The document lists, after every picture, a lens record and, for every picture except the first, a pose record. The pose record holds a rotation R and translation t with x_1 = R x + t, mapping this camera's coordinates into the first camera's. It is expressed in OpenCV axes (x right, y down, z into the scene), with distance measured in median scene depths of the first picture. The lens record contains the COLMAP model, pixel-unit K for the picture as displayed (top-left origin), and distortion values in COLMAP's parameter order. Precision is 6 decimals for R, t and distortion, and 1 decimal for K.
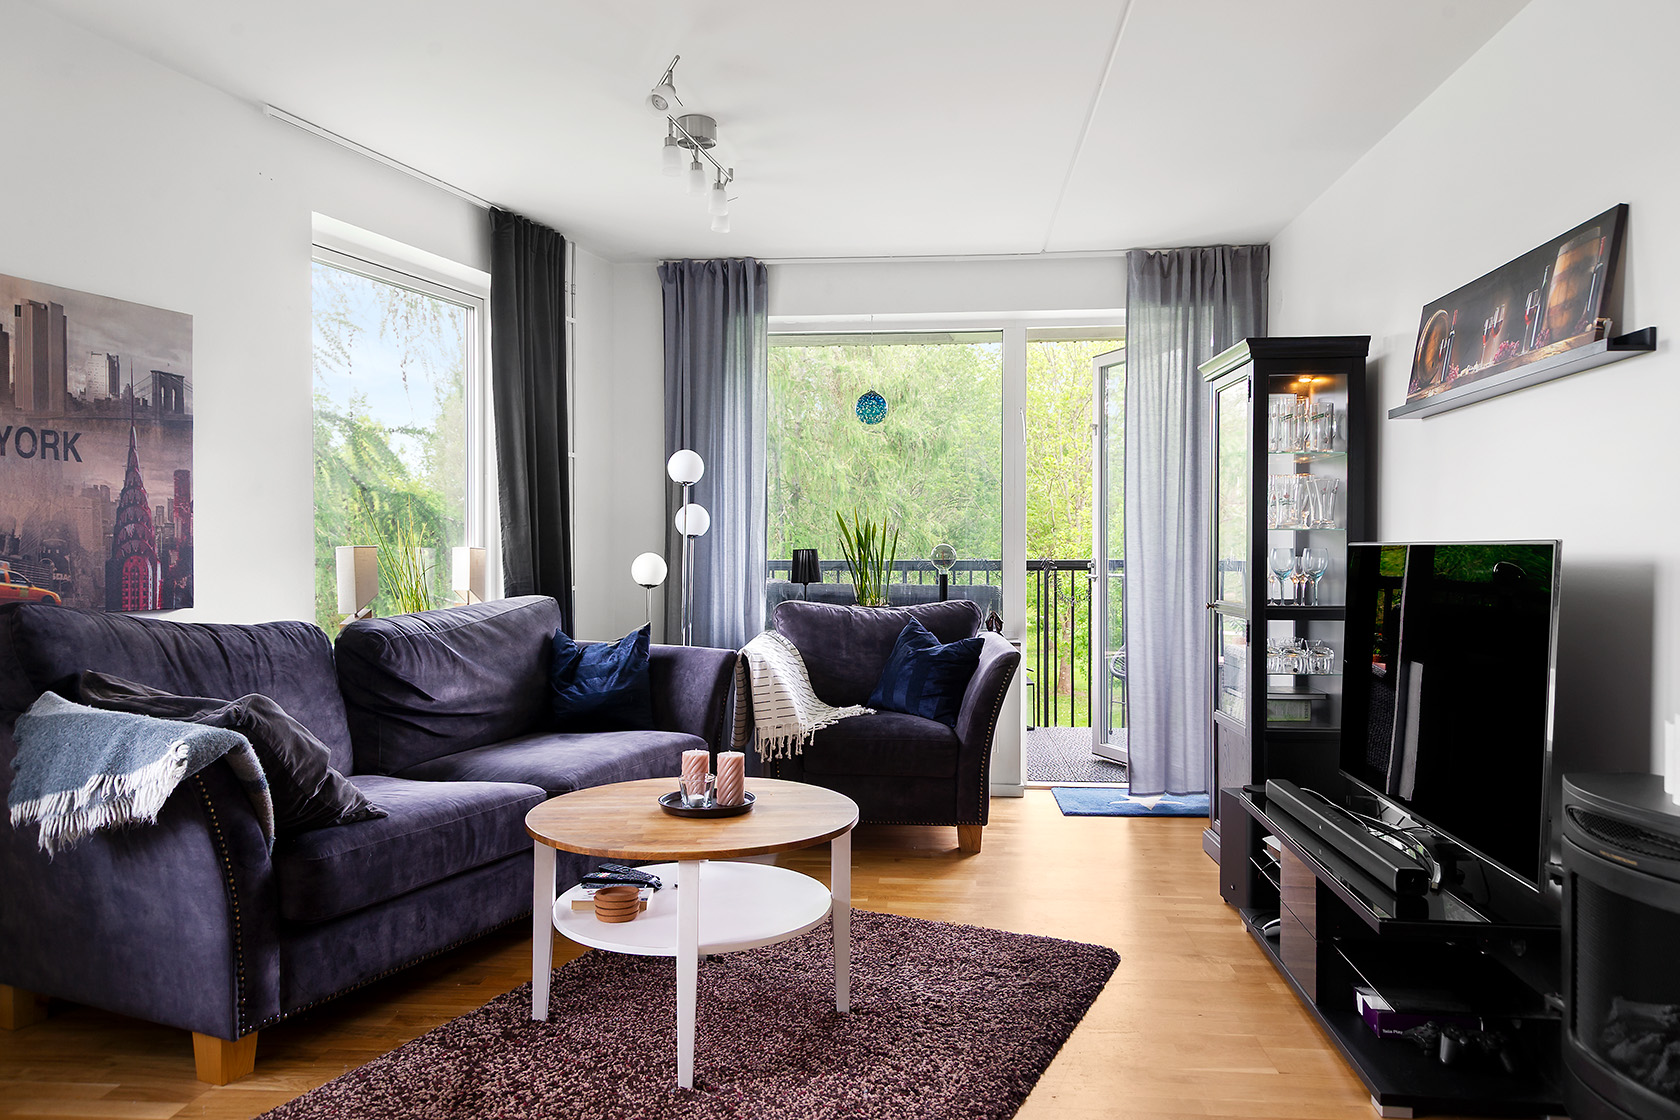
lens RADIAL K [[1114.6, 0, 840.0], [0, 1114.6, 560.0], [0, 0, 1]] dist [0.003837, 0.000346]
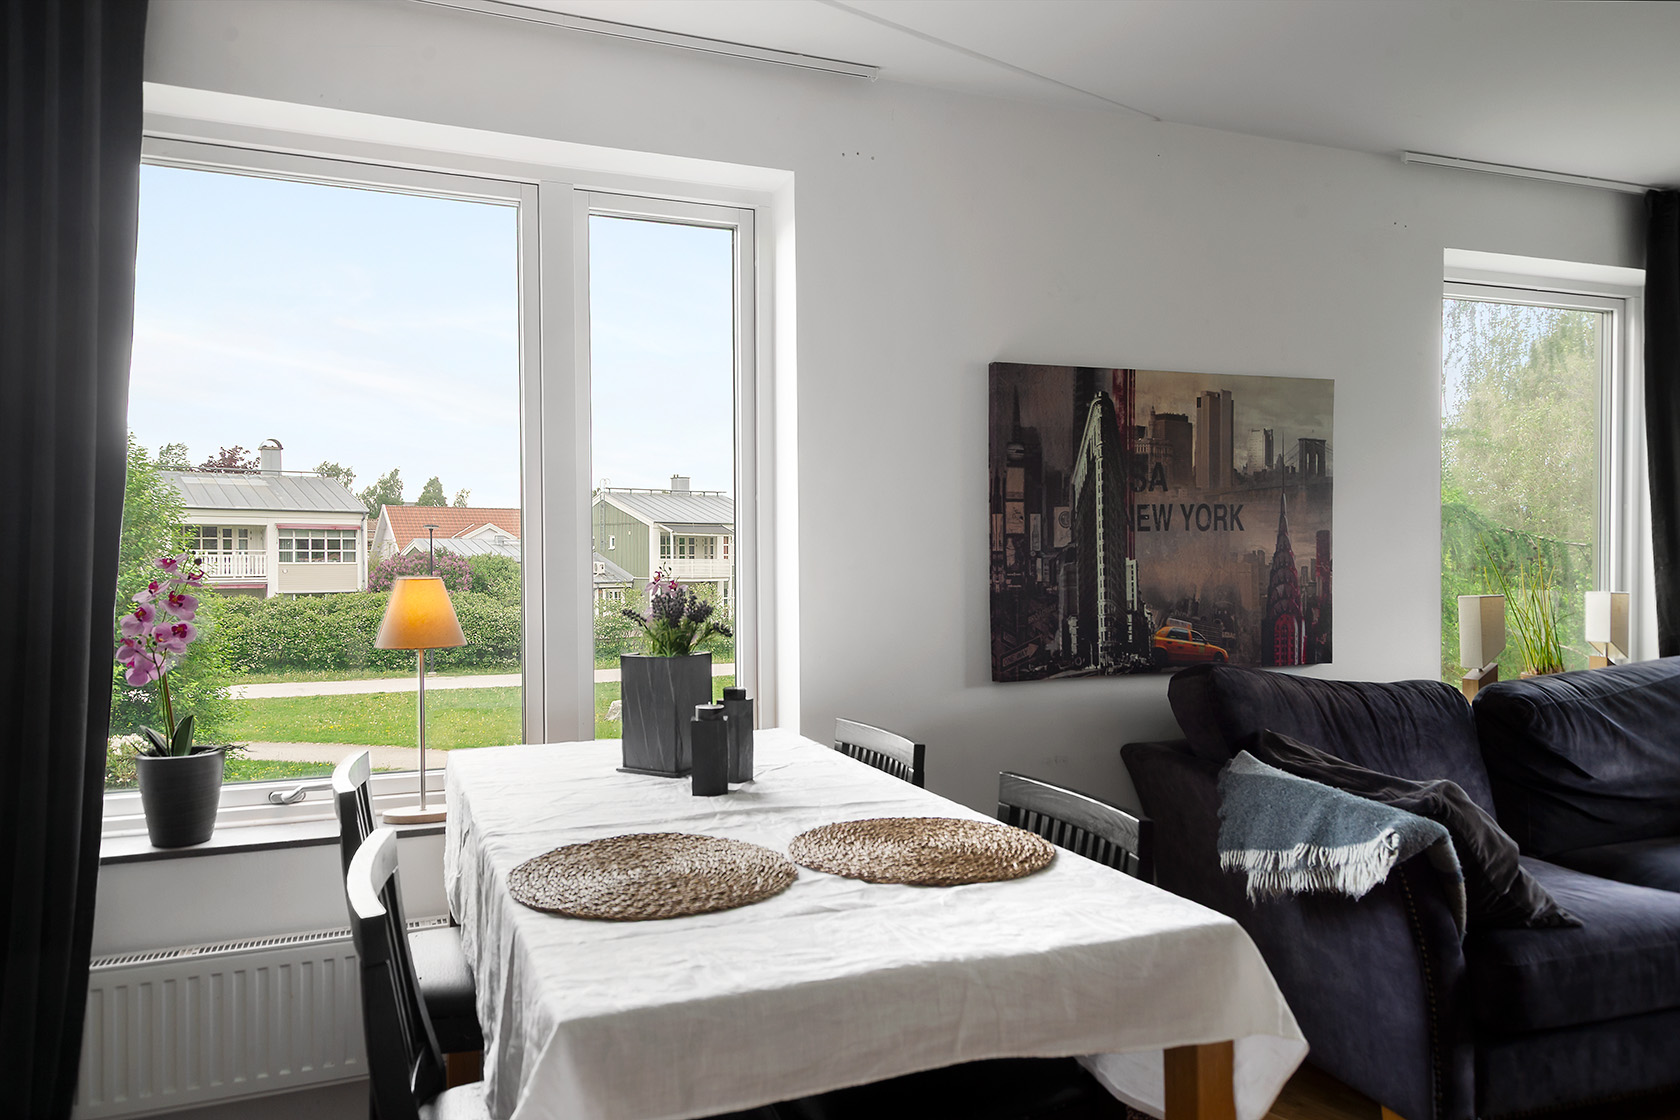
lens RADIAL K [[1111.9, 0, 838.4], [0, 1111.9, 580.3], [0, 0, 1]] dist [0.001479, -0.001264]
pose [[0.663098, 0.004351, -0.748520, -0.131054], [0.010649, 0.999827, 0.015245, -0.062577], [0.748456, -0.018079, 0.662937, -0.024037]]
